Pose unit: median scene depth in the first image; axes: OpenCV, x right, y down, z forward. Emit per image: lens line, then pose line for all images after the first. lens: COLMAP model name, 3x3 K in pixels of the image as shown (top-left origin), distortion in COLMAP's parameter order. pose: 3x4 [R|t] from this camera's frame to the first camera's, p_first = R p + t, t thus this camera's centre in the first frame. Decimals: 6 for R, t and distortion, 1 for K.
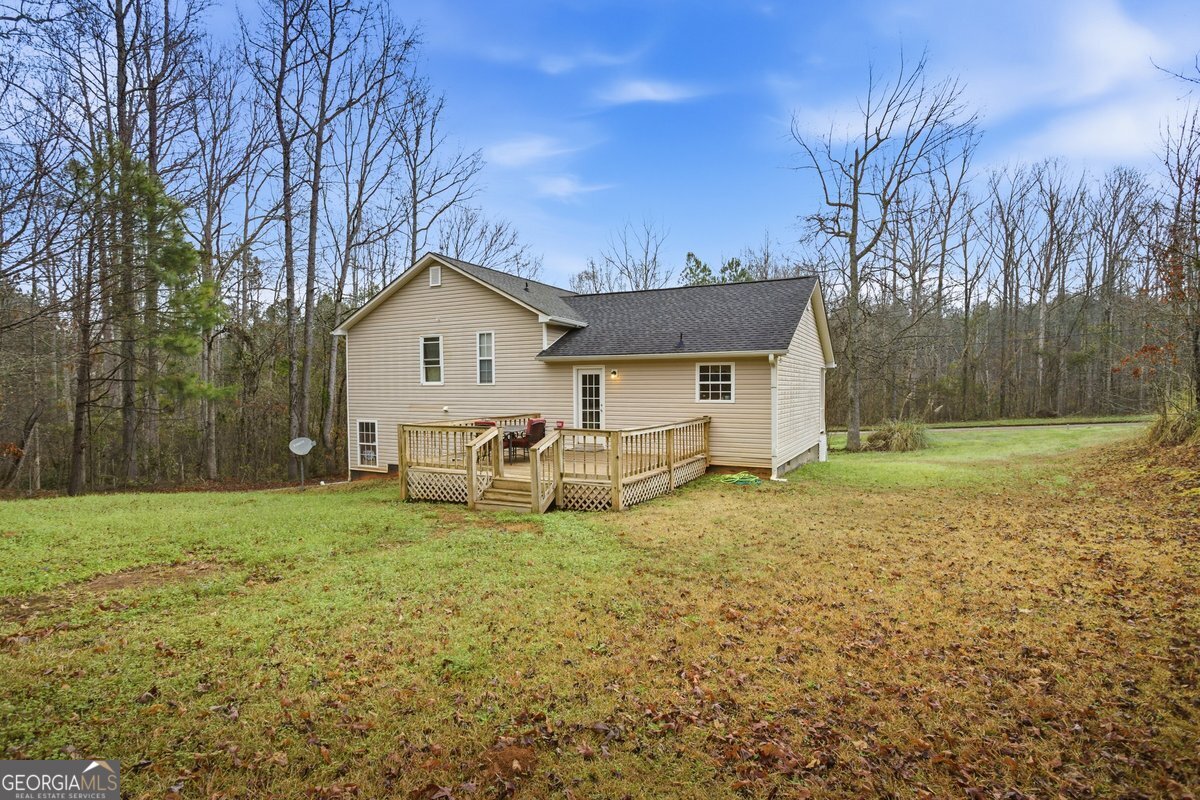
lens RADIAL K [[557.2, 0, 600.0], [0, 557.2, 400.0], [0, 0, 1]] dist [0.001405, 0.000312]
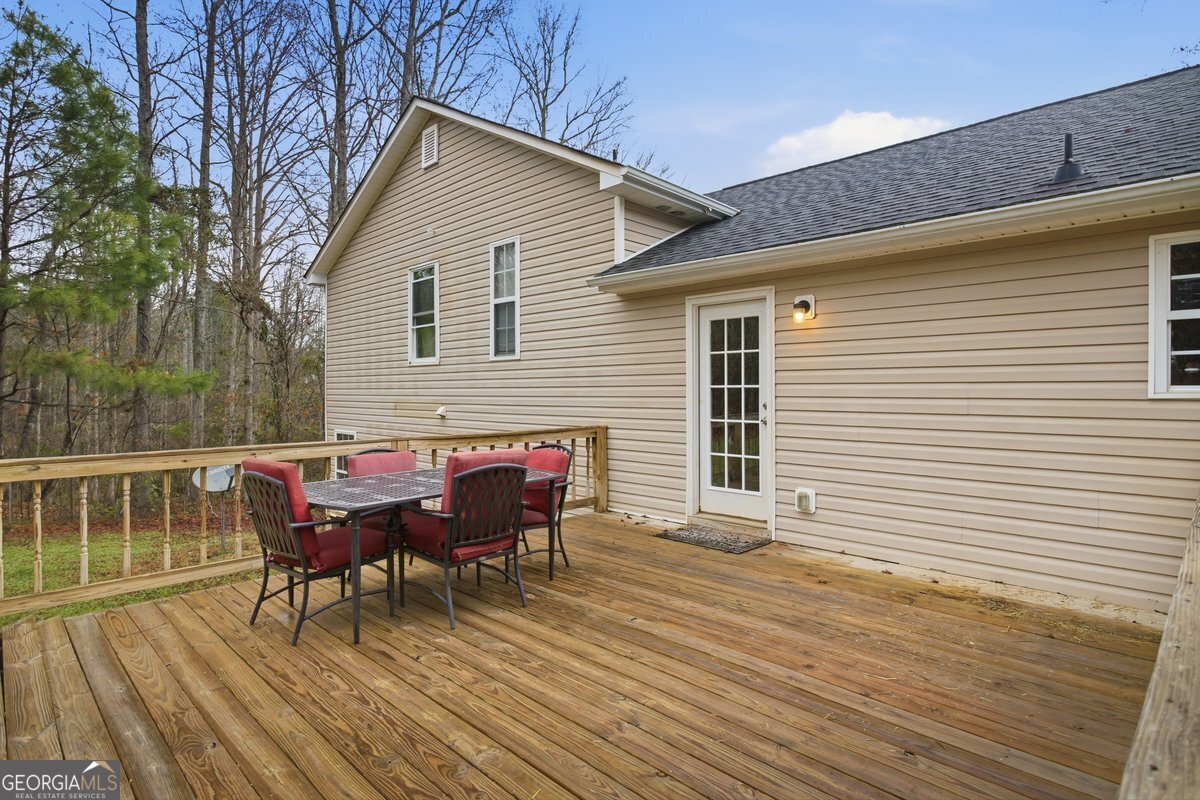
lens RADIAL K [[619.8, 0, 602.8], [0, 619.8, 387.7], [0, 0, 1]] dist [-0.005478, -0.000360]
pose [[0.955715, 0.001220, -0.294293, 0.017728], [-0.009500, 0.999598, -0.026710, 0.008154], [0.294142, 0.028323, 0.955342, 0.552708]]
